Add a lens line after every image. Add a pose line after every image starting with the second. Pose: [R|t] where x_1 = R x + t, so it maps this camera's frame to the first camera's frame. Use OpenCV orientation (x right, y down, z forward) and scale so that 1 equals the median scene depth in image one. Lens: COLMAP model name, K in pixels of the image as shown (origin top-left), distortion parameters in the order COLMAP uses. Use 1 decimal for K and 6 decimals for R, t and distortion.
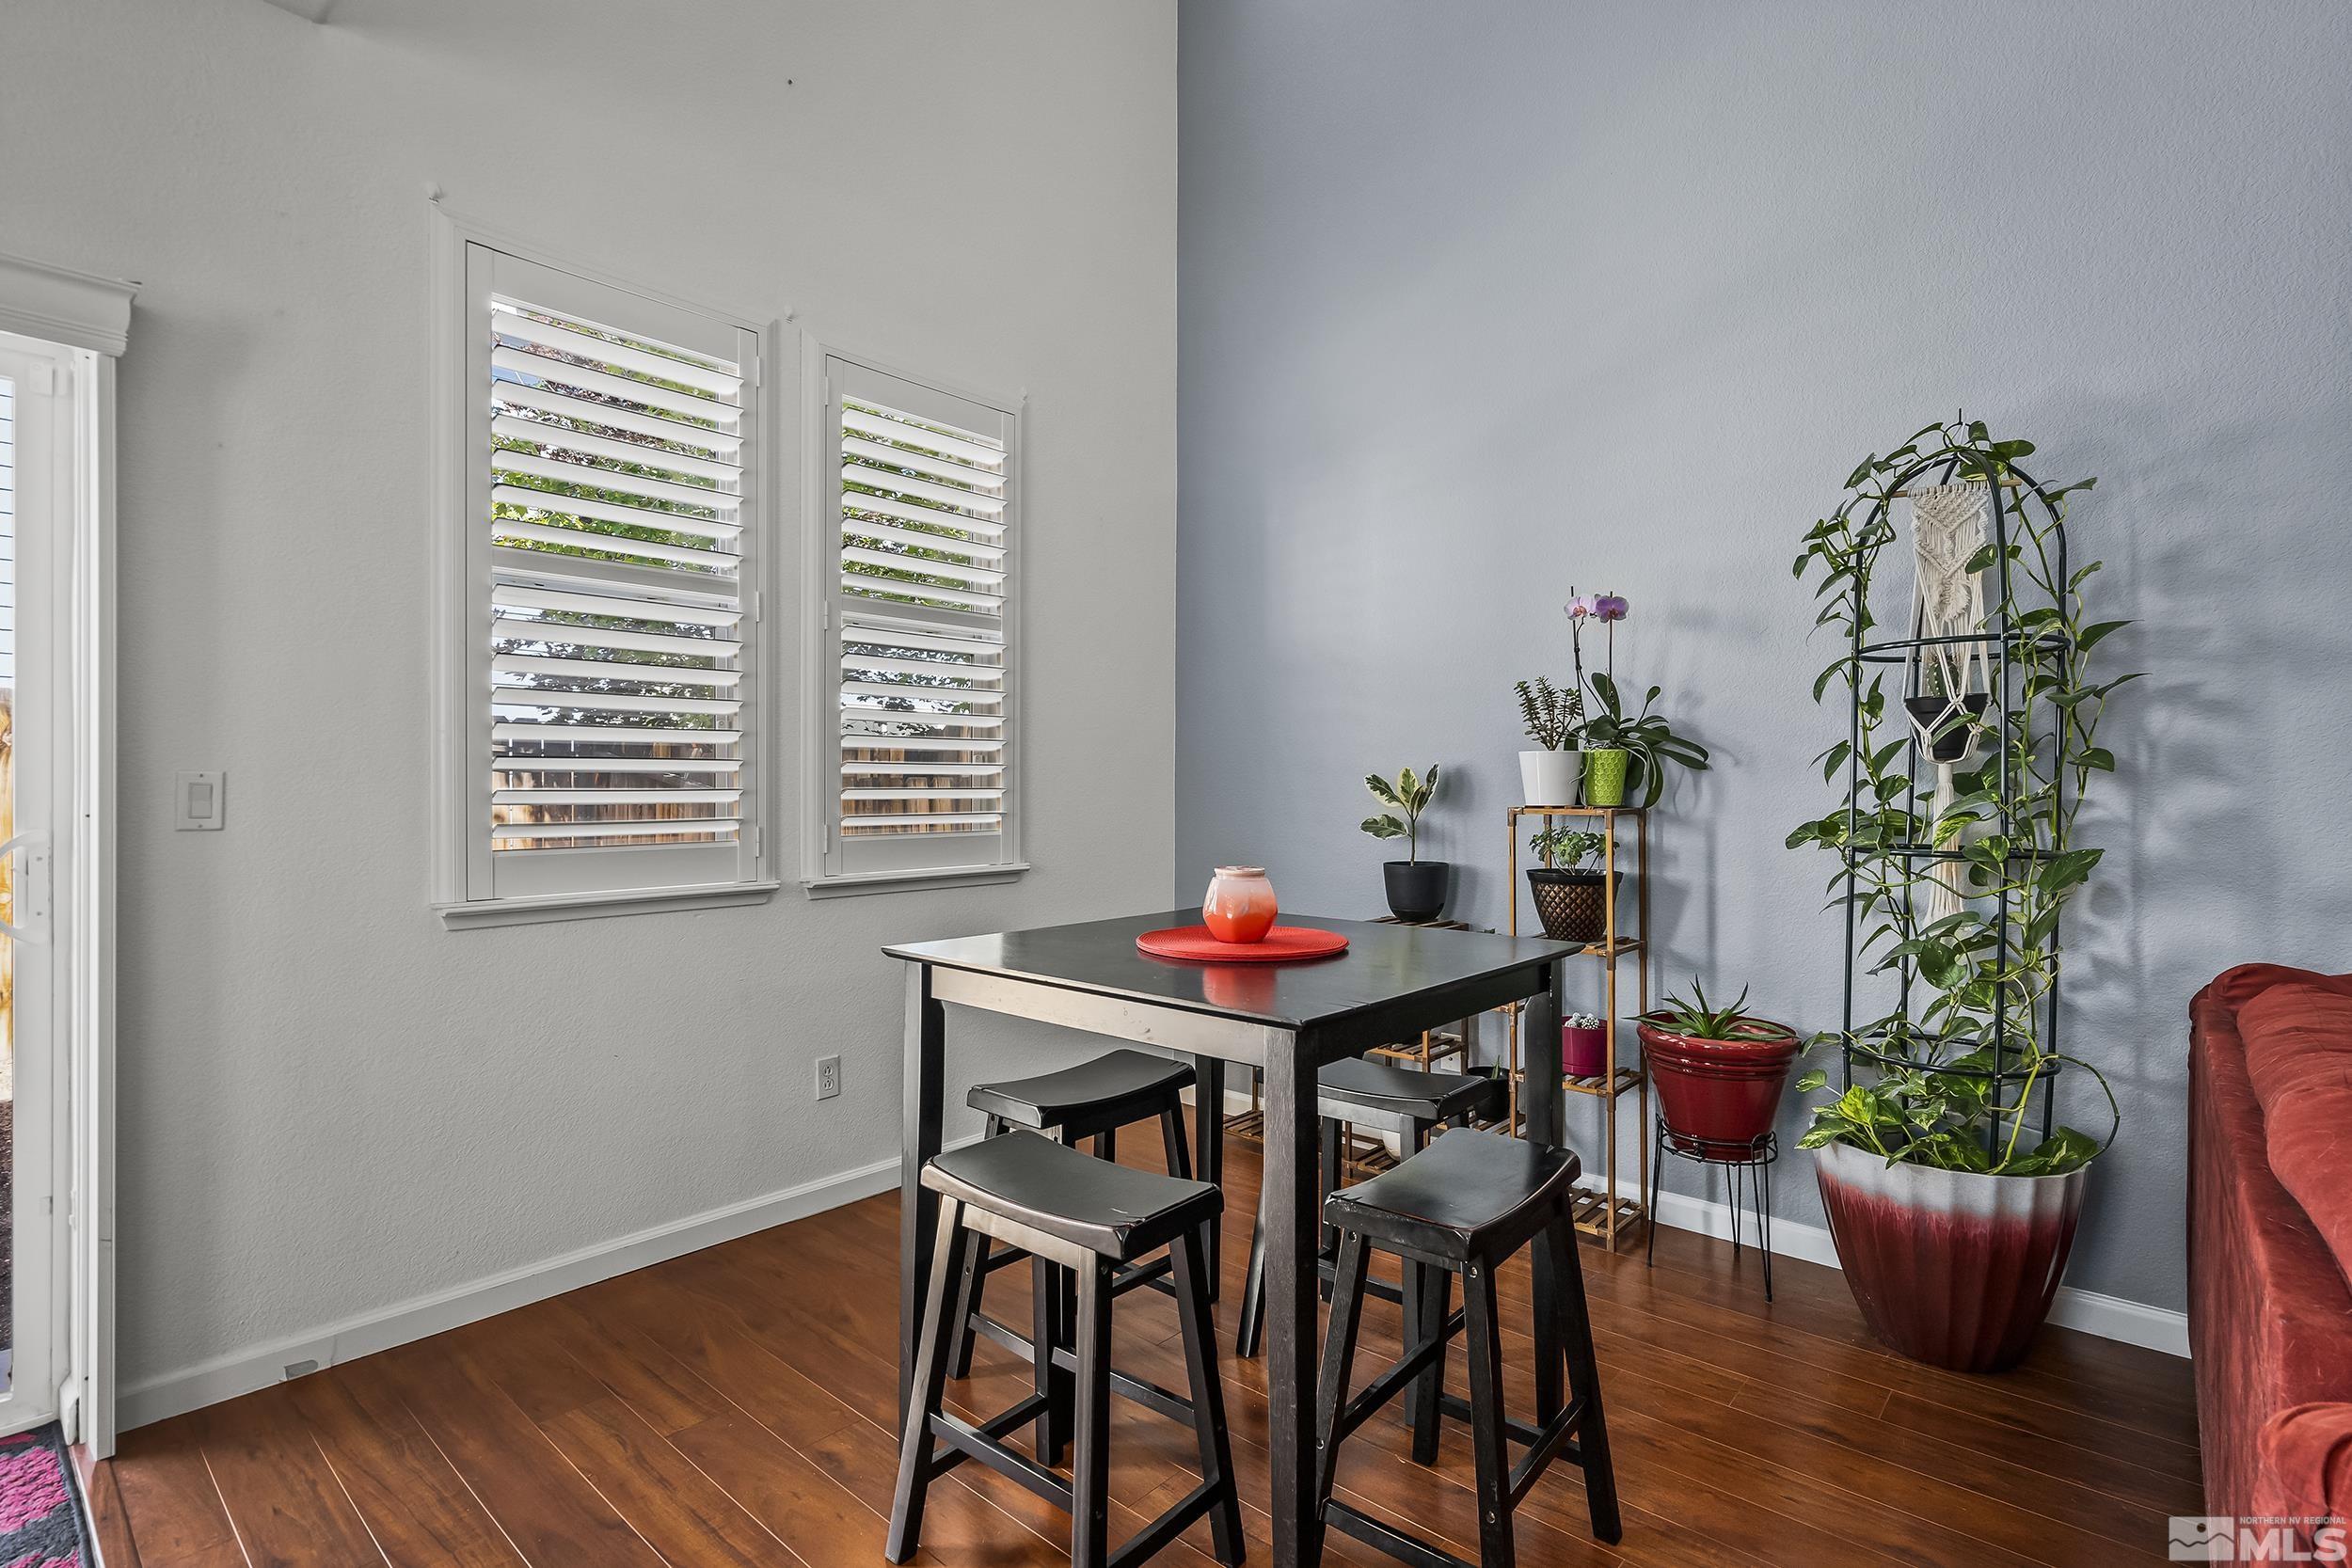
lens RADIAL K [[1094.4, 0, 1114.4], [0, 1094.4, 784.7], [0, 0, 1]] dist [-0.001598, -0.000063]
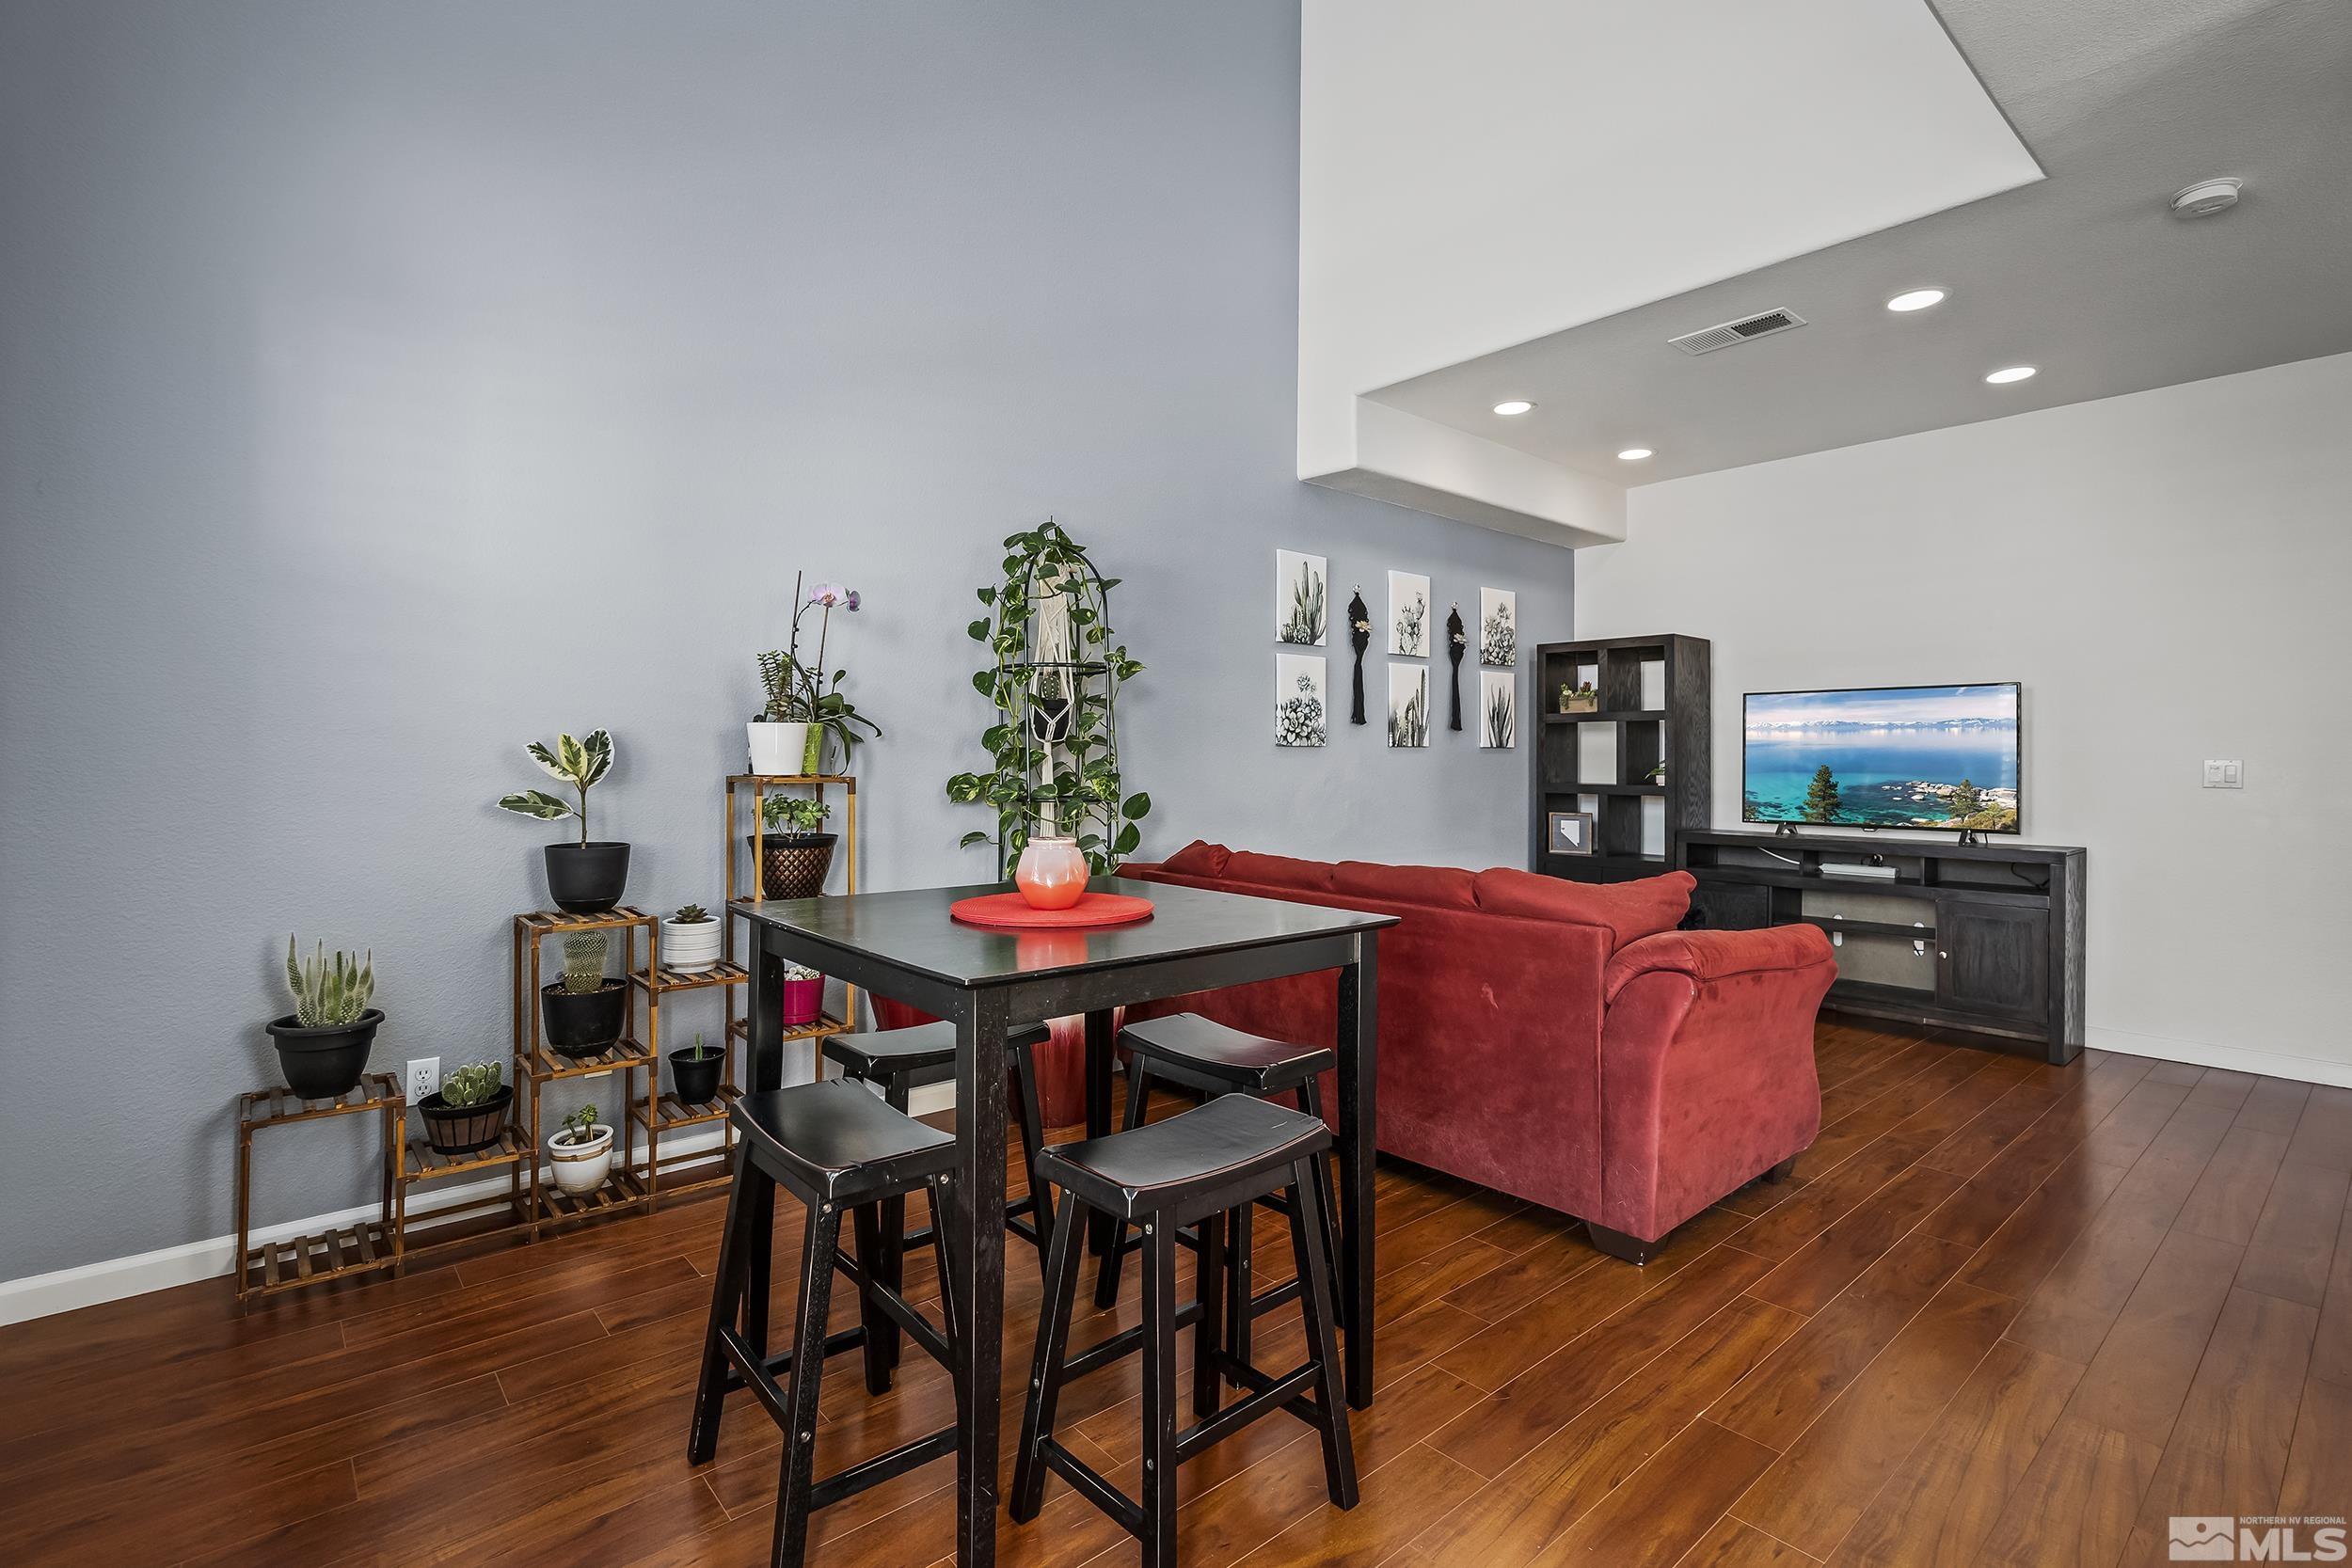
lens RADIAL K [[1087.9, 0, 1191.3], [0, 1087.9, 747.5], [0, 0, 1]] dist [-0.003044, 0.000139]
pose [[0.119245, 0.005177, 0.992851, -0.761438], [-0.006301, 0.999970, -0.004458, -0.006616], [-0.992845, -0.005724, 0.119274, 0.633890]]
